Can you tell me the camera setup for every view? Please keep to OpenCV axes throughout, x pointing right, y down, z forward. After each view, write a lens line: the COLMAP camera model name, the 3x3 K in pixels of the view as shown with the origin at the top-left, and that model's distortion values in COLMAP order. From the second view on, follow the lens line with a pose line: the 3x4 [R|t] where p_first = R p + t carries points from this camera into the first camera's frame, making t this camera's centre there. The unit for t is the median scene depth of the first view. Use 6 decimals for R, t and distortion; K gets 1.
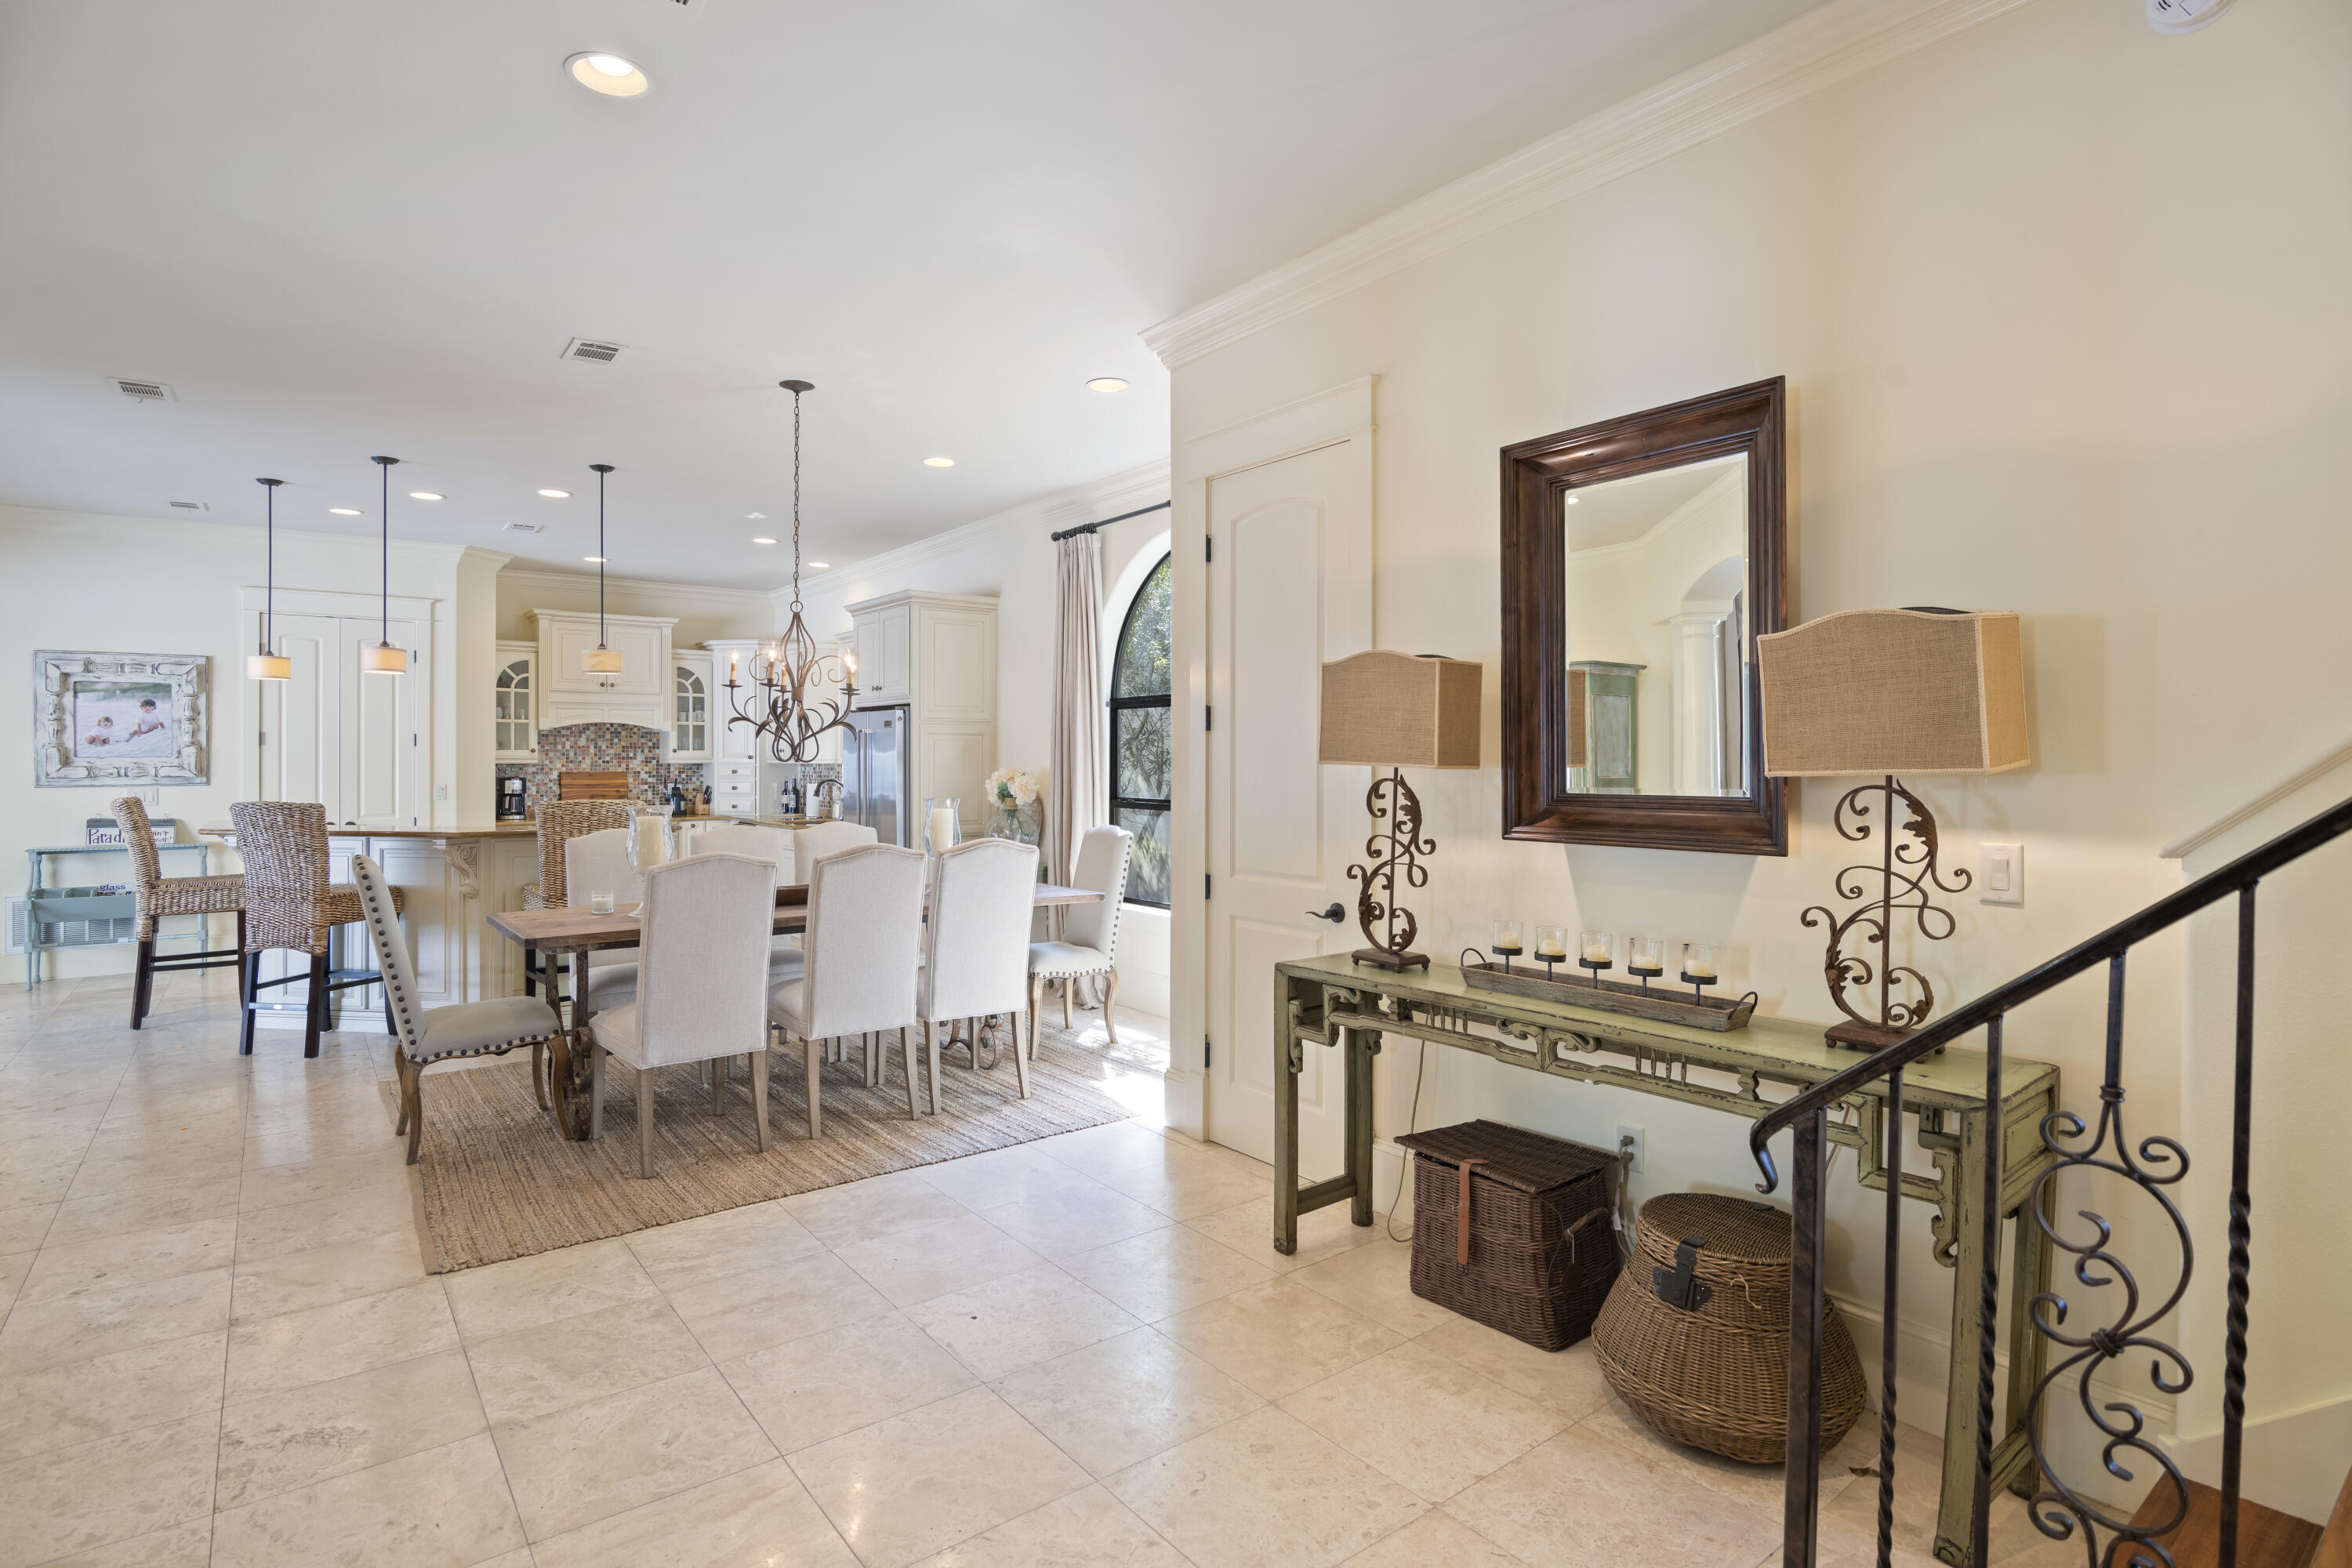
lens RADIAL K [[1164.8, 0, 1170.3], [0, 1164.8, 769.4], [0, 0, 1]] dist [-0.016440, -0.000557]
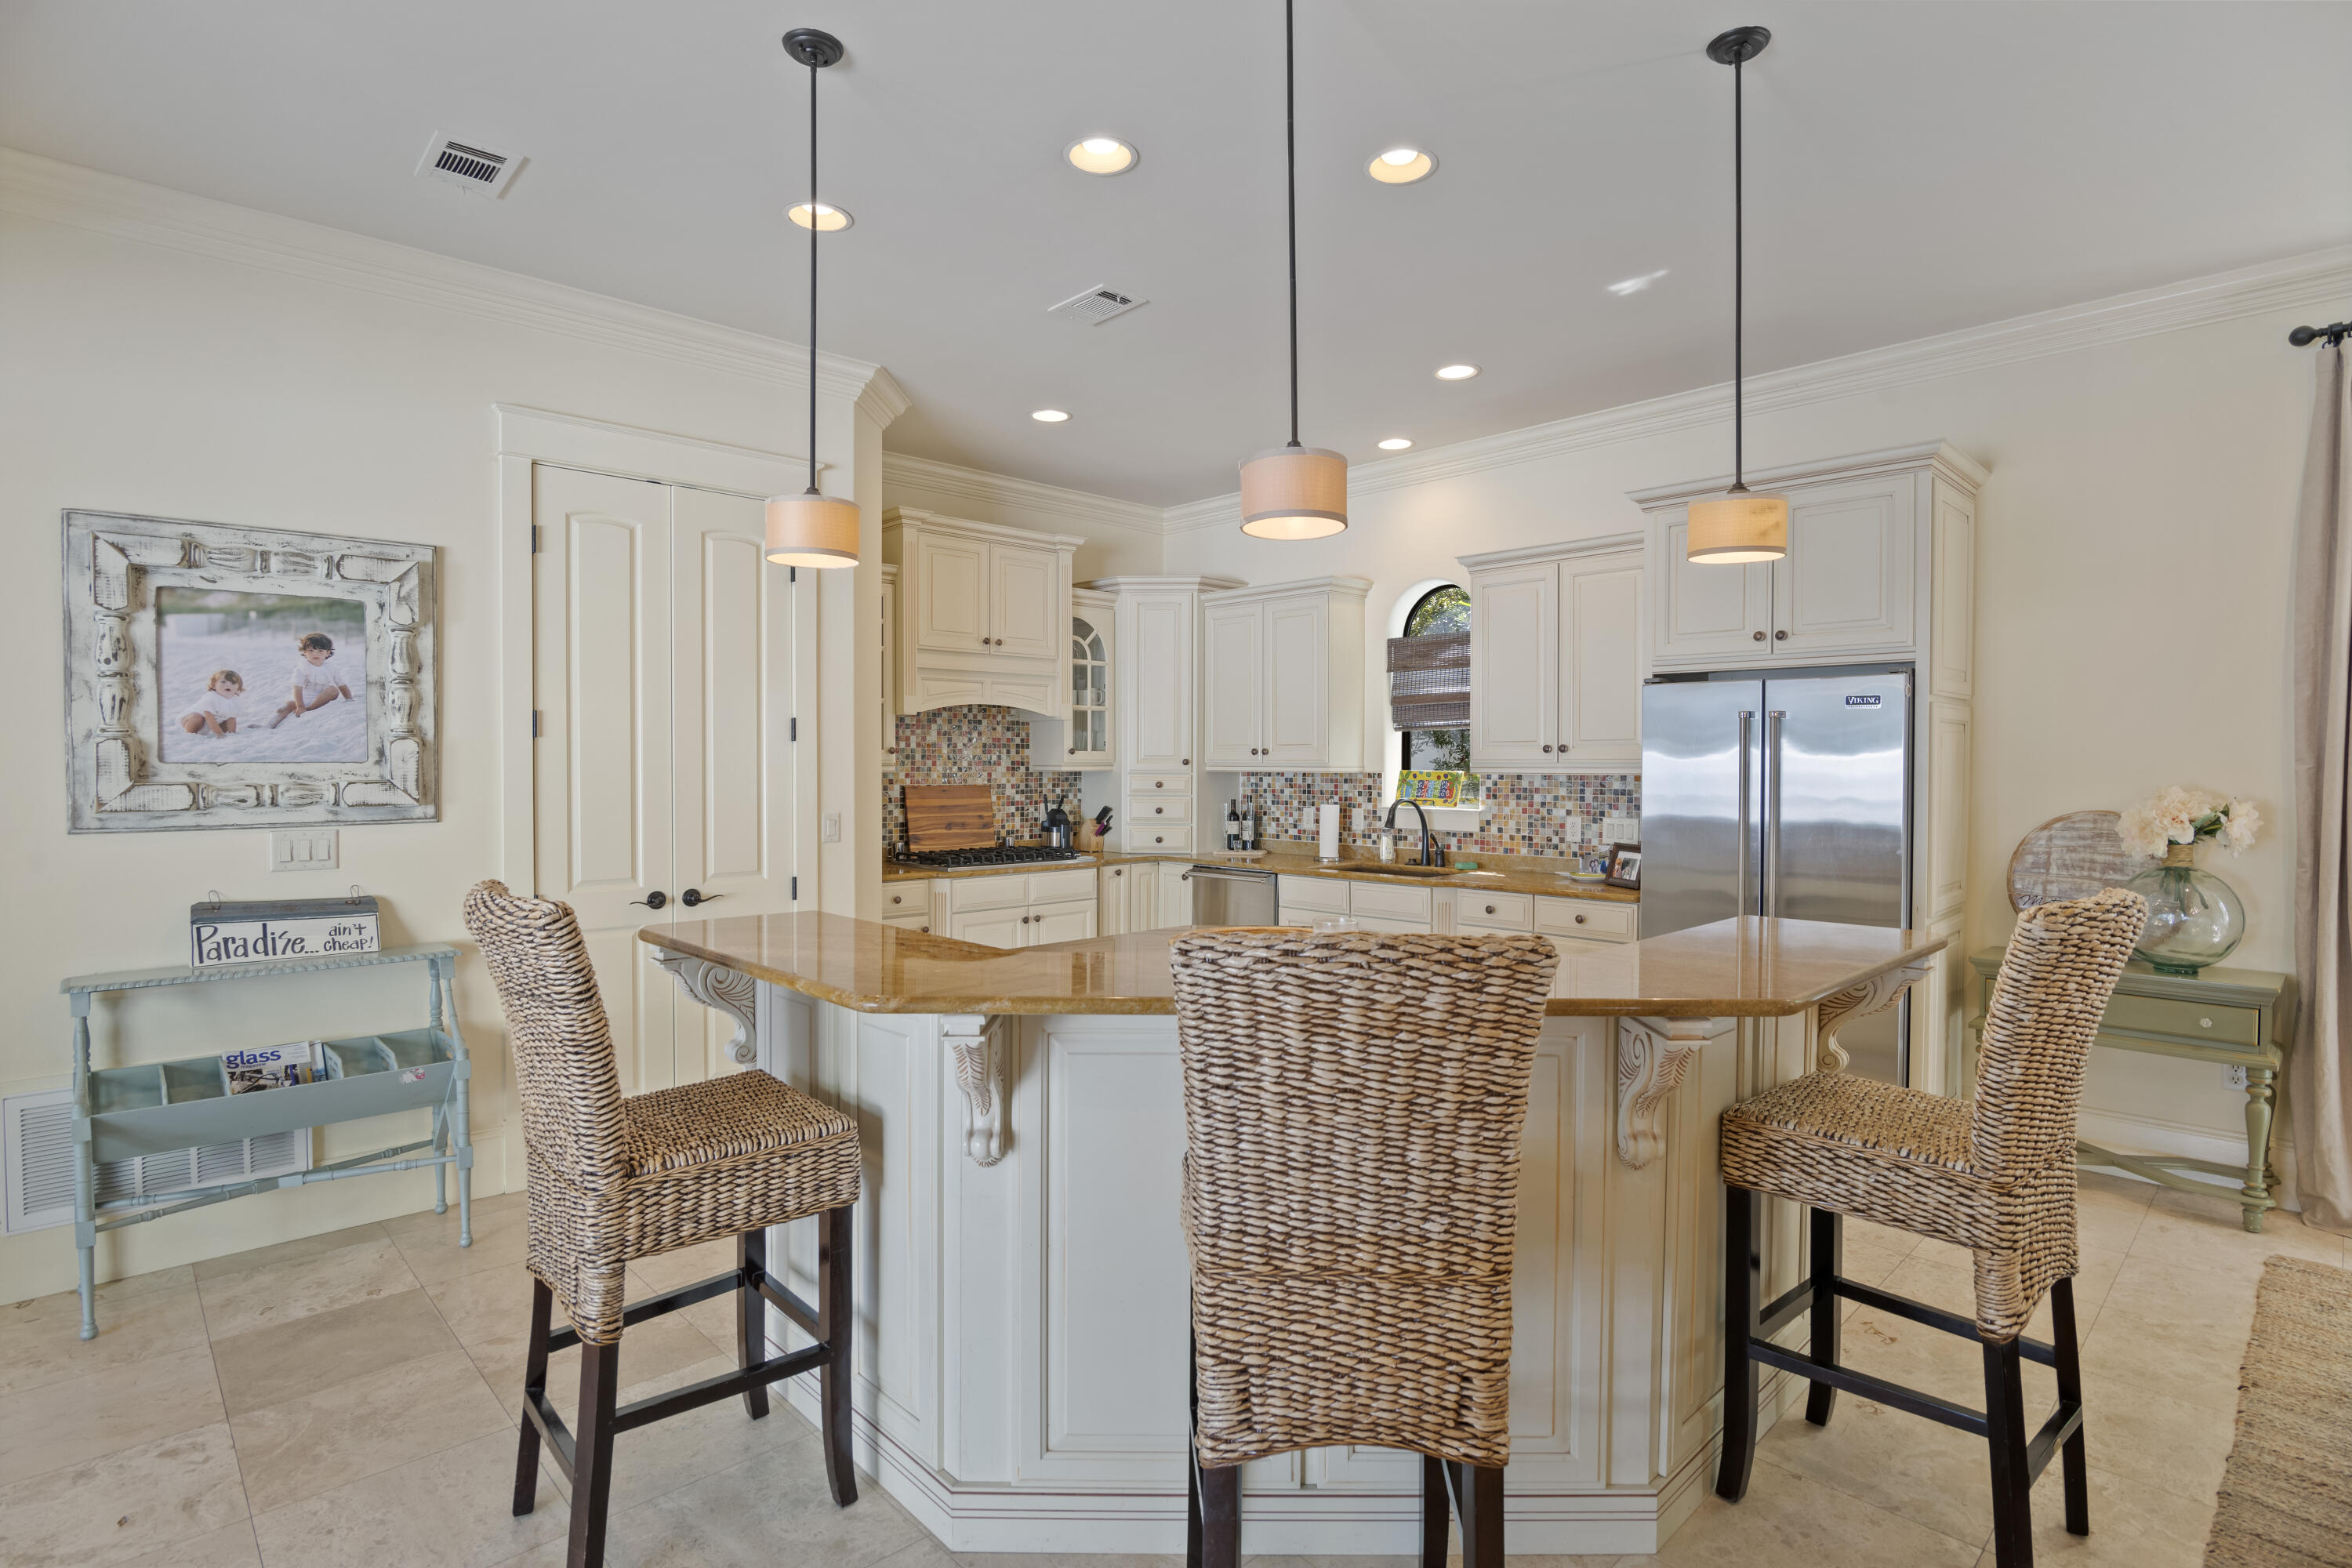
lens RADIAL K [[1161.4, 0, 1175.6], [0, 1161.4, 787.3], [0, 0, 1]] dist [-0.019312, -0.000051]
pose [[0.994367, -0.000857, 0.105989, -0.608427], [-0.000524, 0.999915, 0.012998, -0.006943], [-0.105991, -0.012980, 0.994282, 0.520373]]
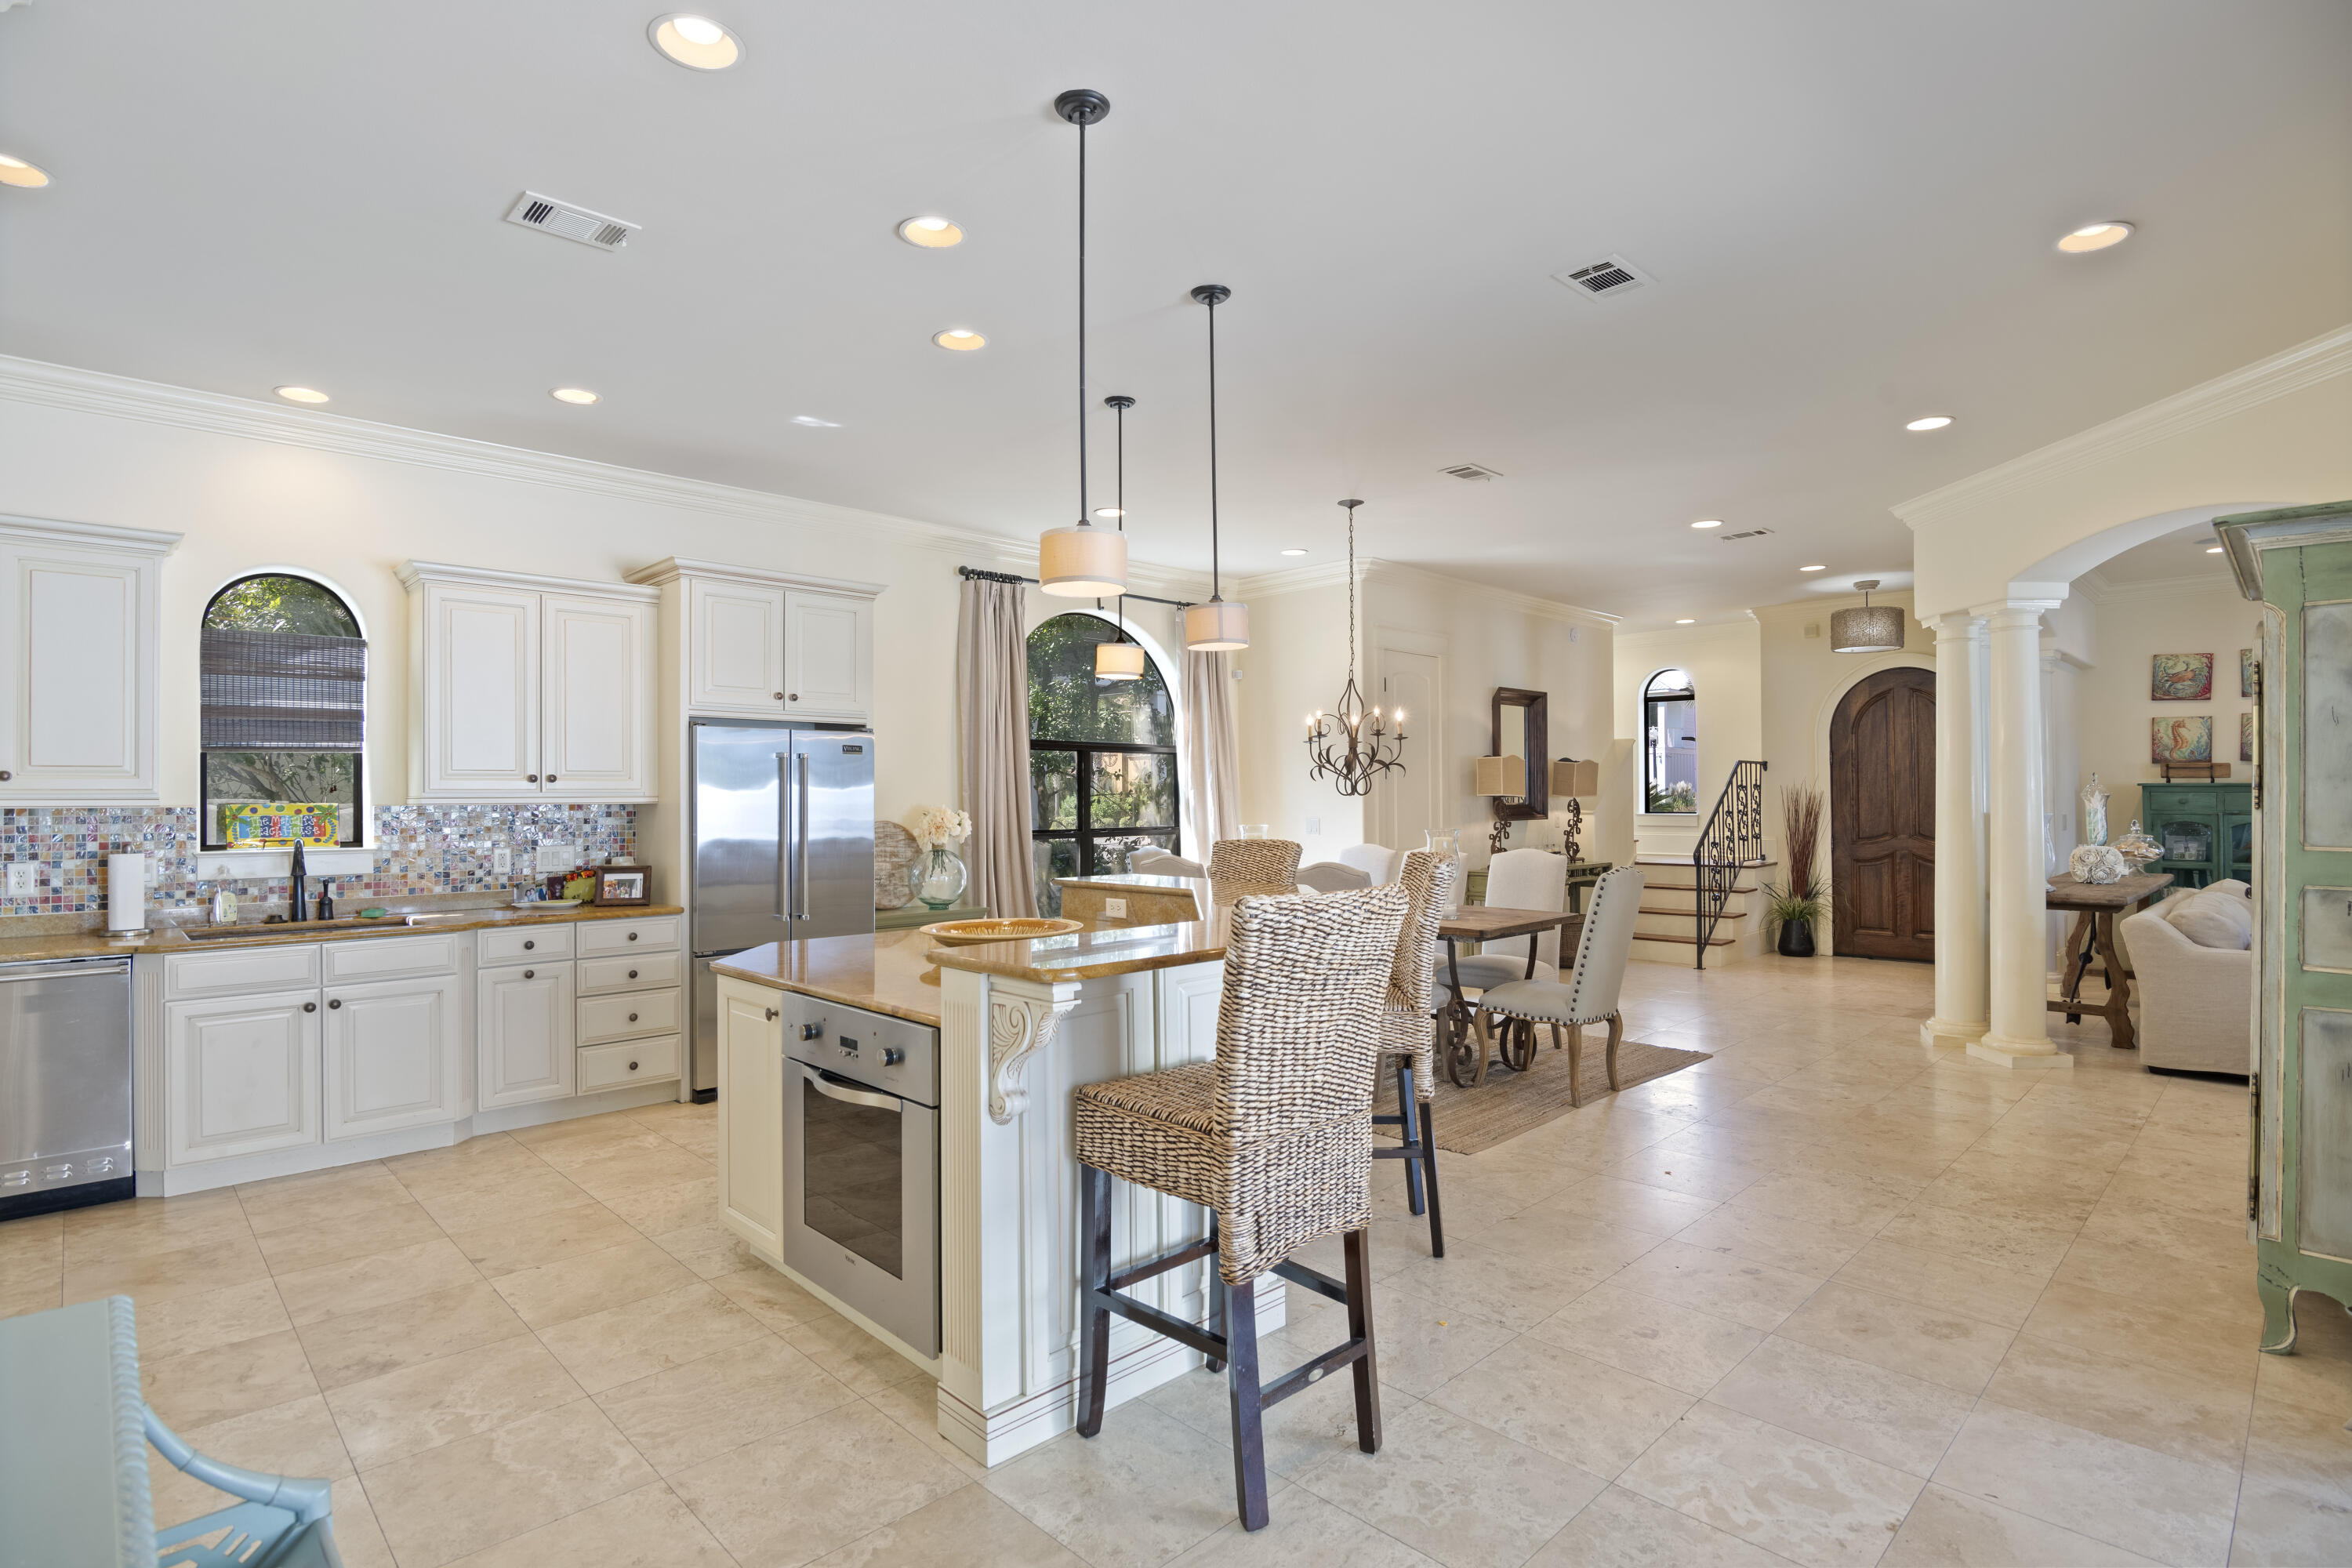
lens RADIAL K [[1153.9, 0, 1174.4], [0, 1153.9, 789.0], [0, 0, 1]] dist [-0.020243, -0.000768]
pose [[-0.111108, 0.007960, 0.993776, -1.027691], [0.013040, 0.999894, -0.006551, -0.005386], [-0.993723, 0.012231, -0.111200, 0.879295]]
